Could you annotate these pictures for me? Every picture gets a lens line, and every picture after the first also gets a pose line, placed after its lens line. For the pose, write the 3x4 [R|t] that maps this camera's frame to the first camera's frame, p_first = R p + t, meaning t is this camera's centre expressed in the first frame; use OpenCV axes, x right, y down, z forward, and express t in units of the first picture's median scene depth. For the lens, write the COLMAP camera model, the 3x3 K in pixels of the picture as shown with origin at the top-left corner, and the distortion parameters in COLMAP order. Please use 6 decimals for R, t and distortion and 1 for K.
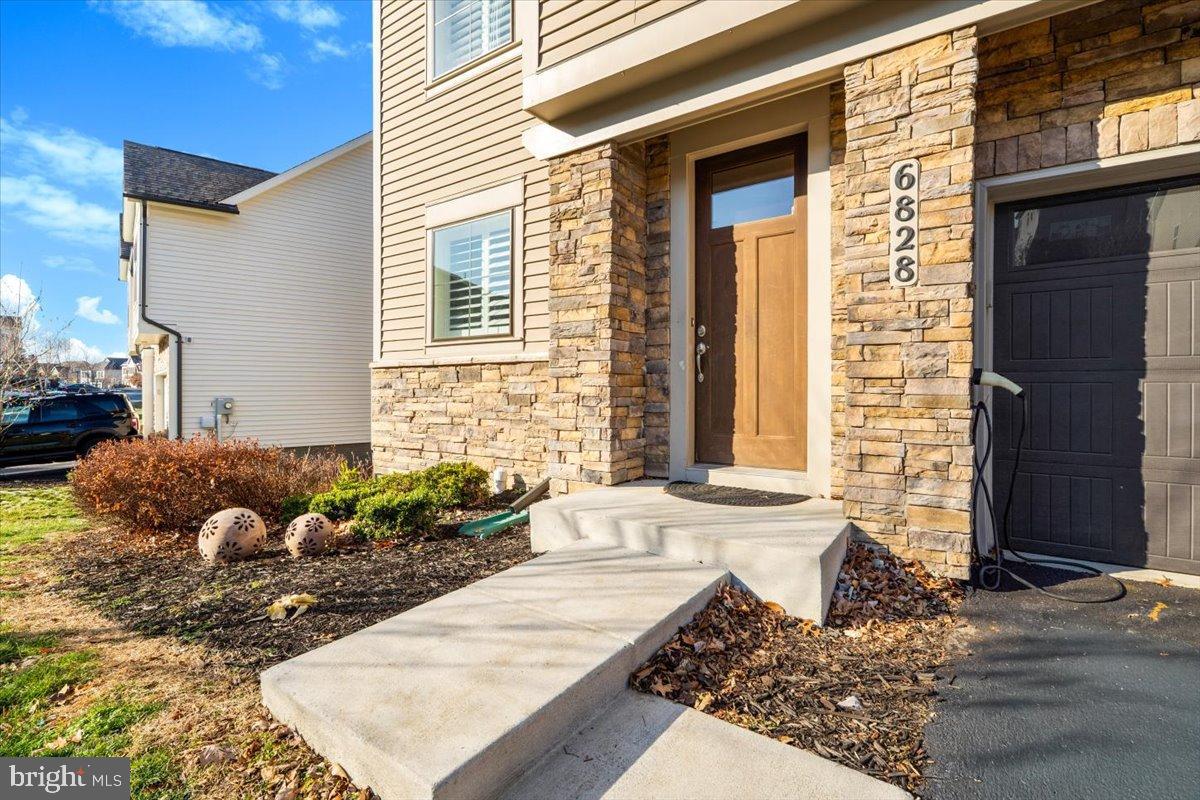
lens RADIAL K [[554.9, 0, 600.1], [0, 554.9, 379.7], [0, 0, 1]] dist [-0.000235, -0.000075]
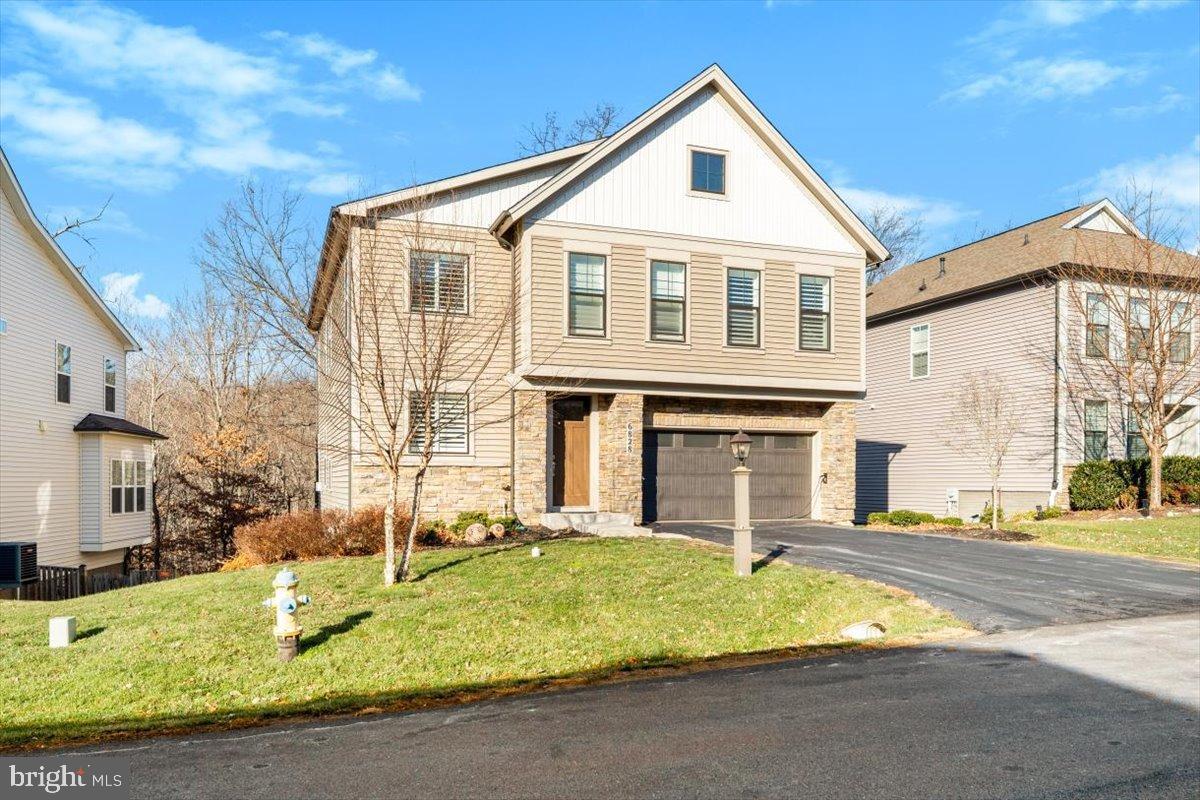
lens RADIAL K [[565.7, 0, 600.0], [0, 565.7, 400.0], [0, 0, 1]] dist [0.001119, -0.007886]
pose [[0.587157, 0.113839, 0.801429, -2.088537], [-0.014001, 0.991342, -0.130558, -0.007943], [-0.809352, 0.065438, 0.583667, -0.895154]]
